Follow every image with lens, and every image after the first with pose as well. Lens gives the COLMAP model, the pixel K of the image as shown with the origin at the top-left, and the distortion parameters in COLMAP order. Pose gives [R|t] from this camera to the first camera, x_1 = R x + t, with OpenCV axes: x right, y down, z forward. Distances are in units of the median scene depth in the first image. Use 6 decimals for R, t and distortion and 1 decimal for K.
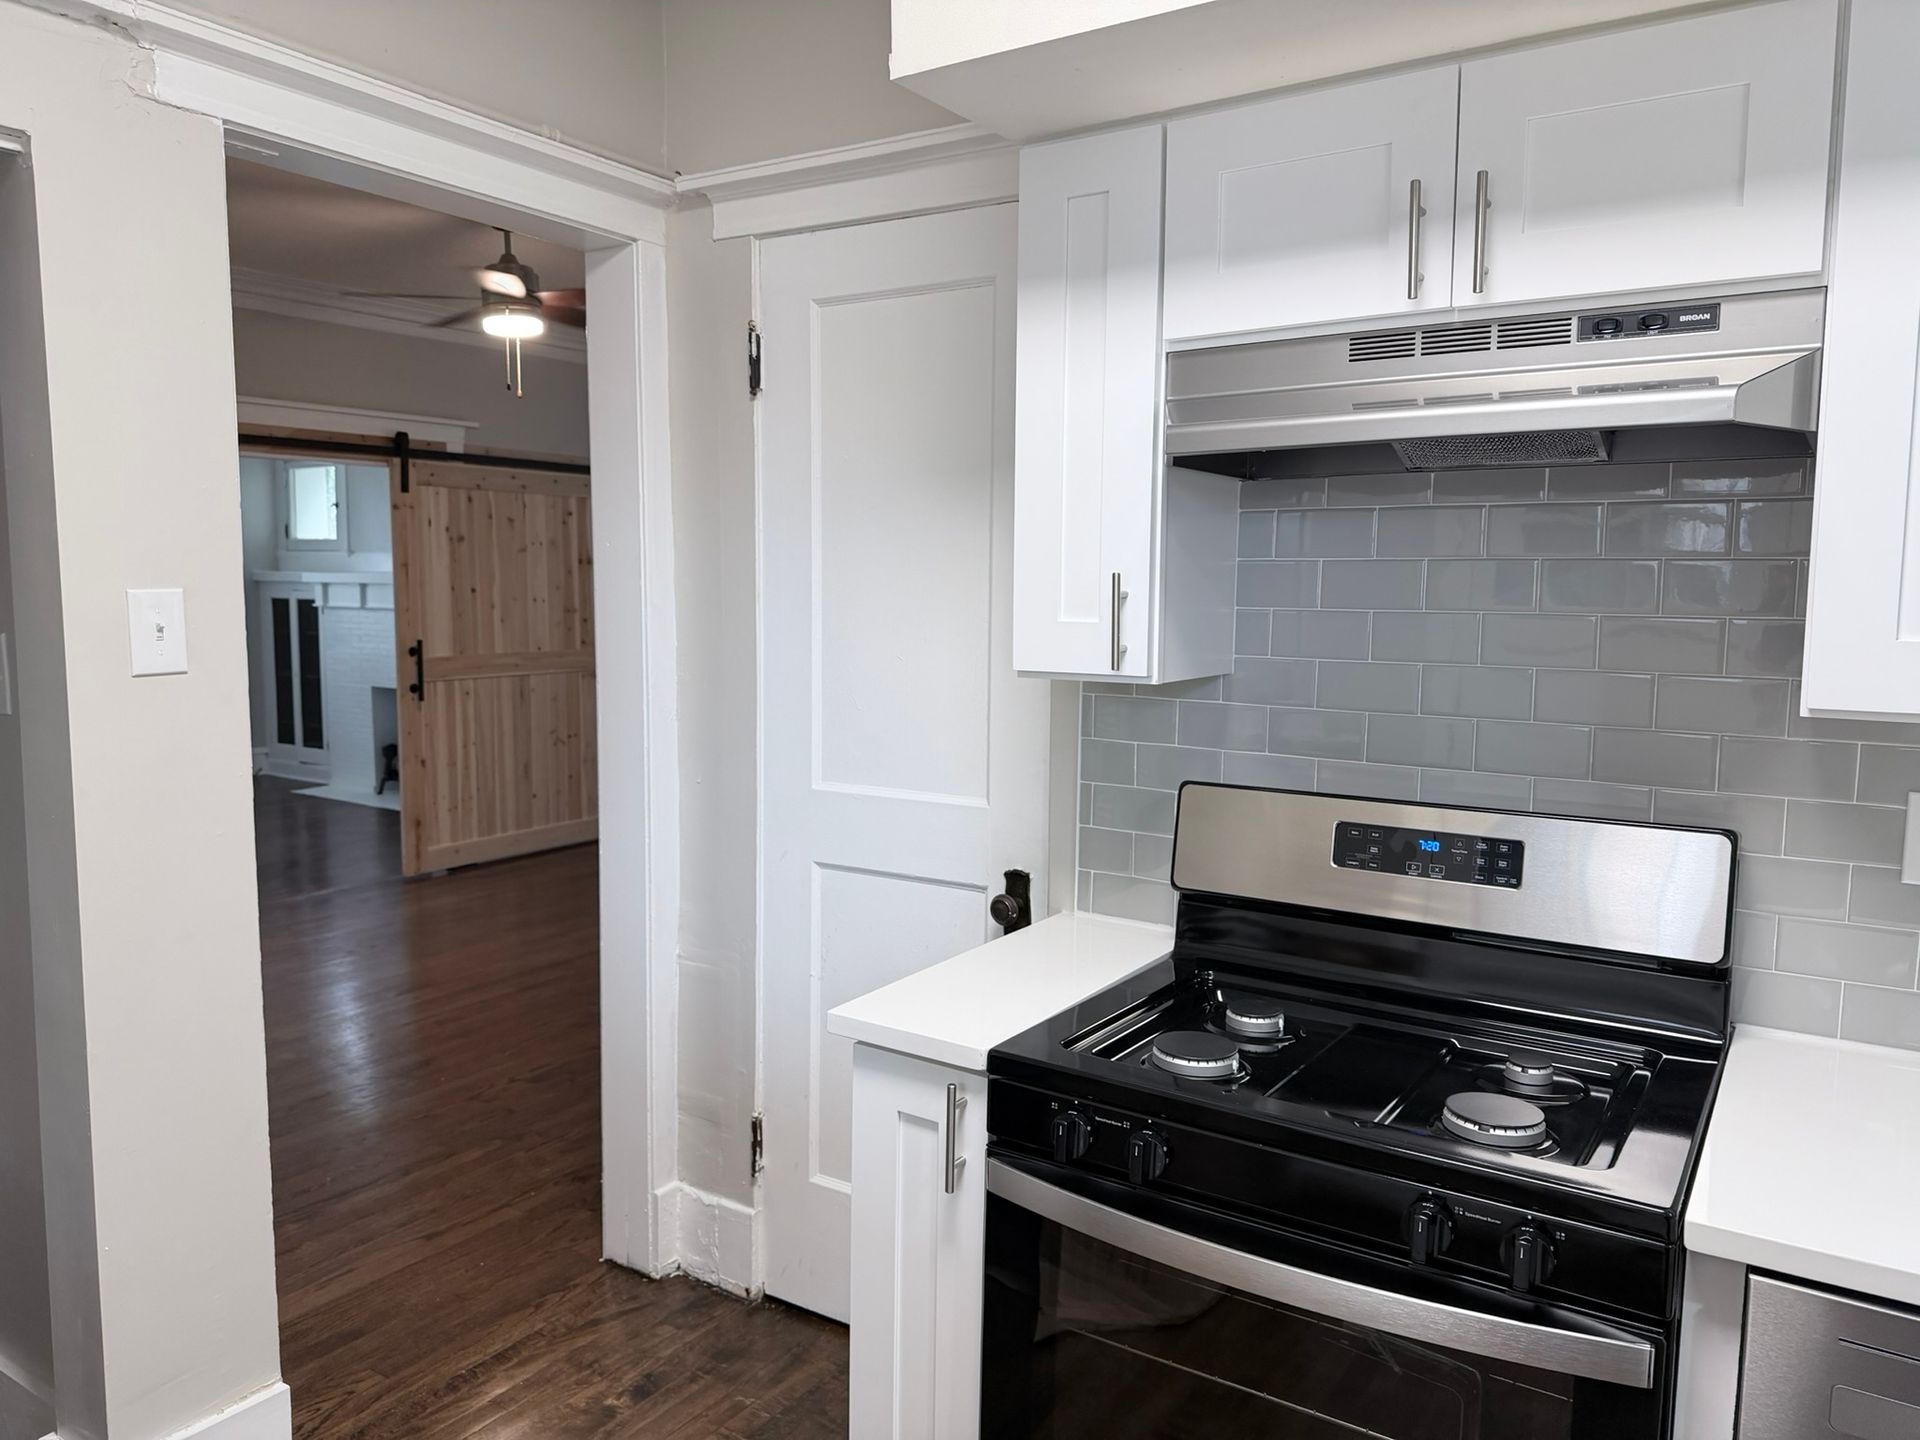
lens RADIAL K [[1314.8, 0, 896.9], [0, 1314.8, 715.2], [0, 0, 1]] dist [0.122047, -0.210390]
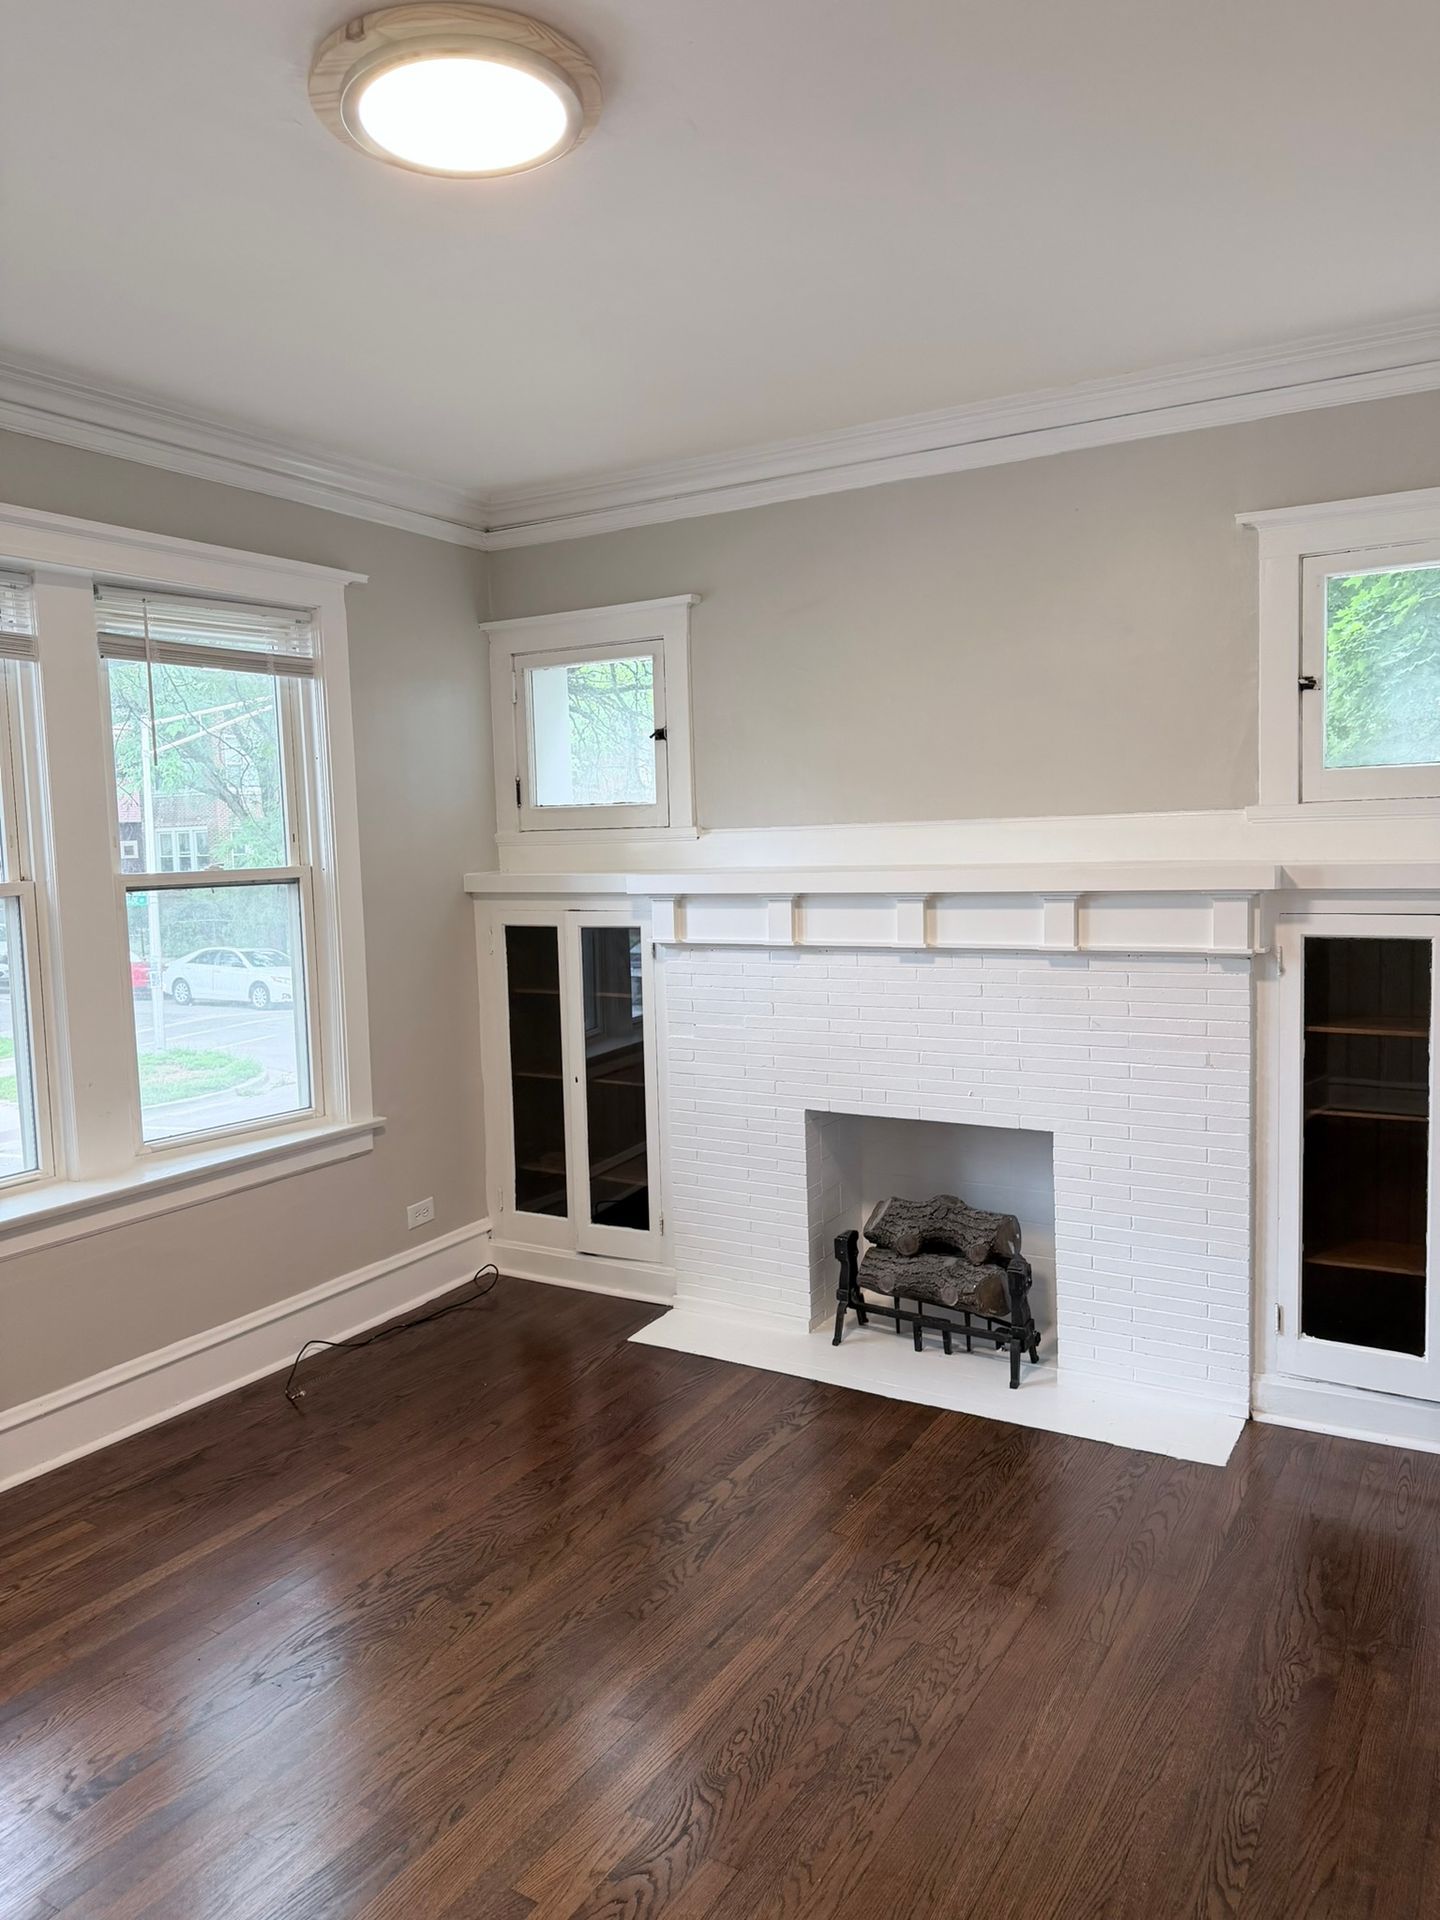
lens RADIAL K [[1349.9, 0, 720.0], [0, 1349.9, 960.0], [0, 0, 1]] dist [0.137133, -0.240335]
pose [[0.995918, -0.040775, 0.080533, -0.607037], [0.041799, 0.999065, -0.011070, -0.092765], [-0.080006, 0.014392, 0.996690, 0.689058]]
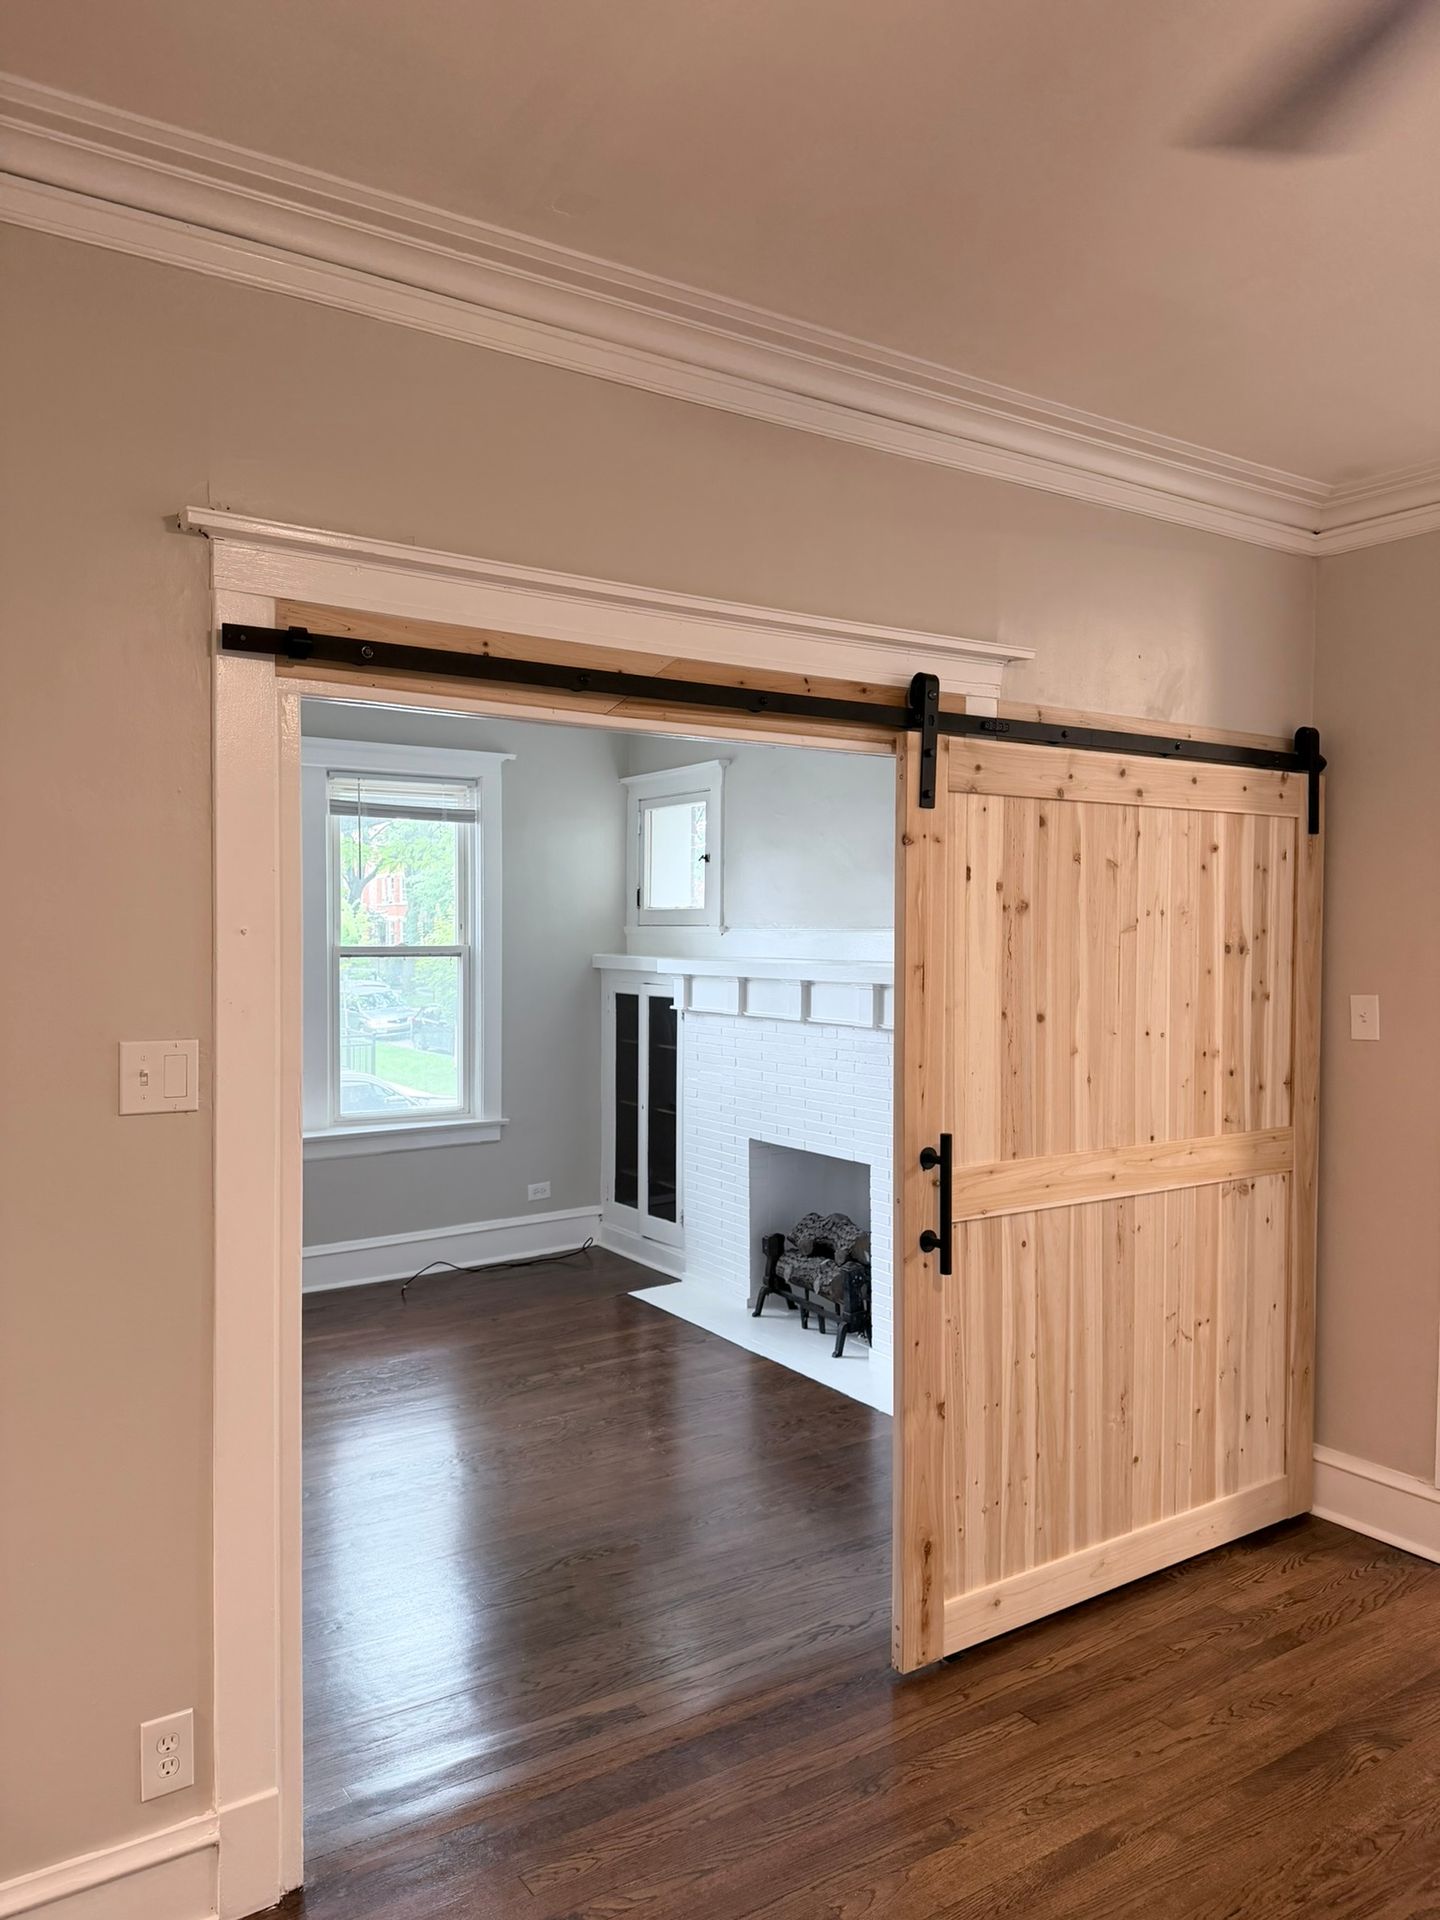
lens RADIAL K [[1314.8, 0, 683.2], [0, 1314.8, 962.2], [0, 0, 1]] dist [0.122047, -0.210390]
pose [[0.936128, 0.005256, -0.351621, -0.270435], [-0.035011, 0.996314, -0.078317, -0.072036], [0.349913, 0.085626, 0.932861, 0.522864]]
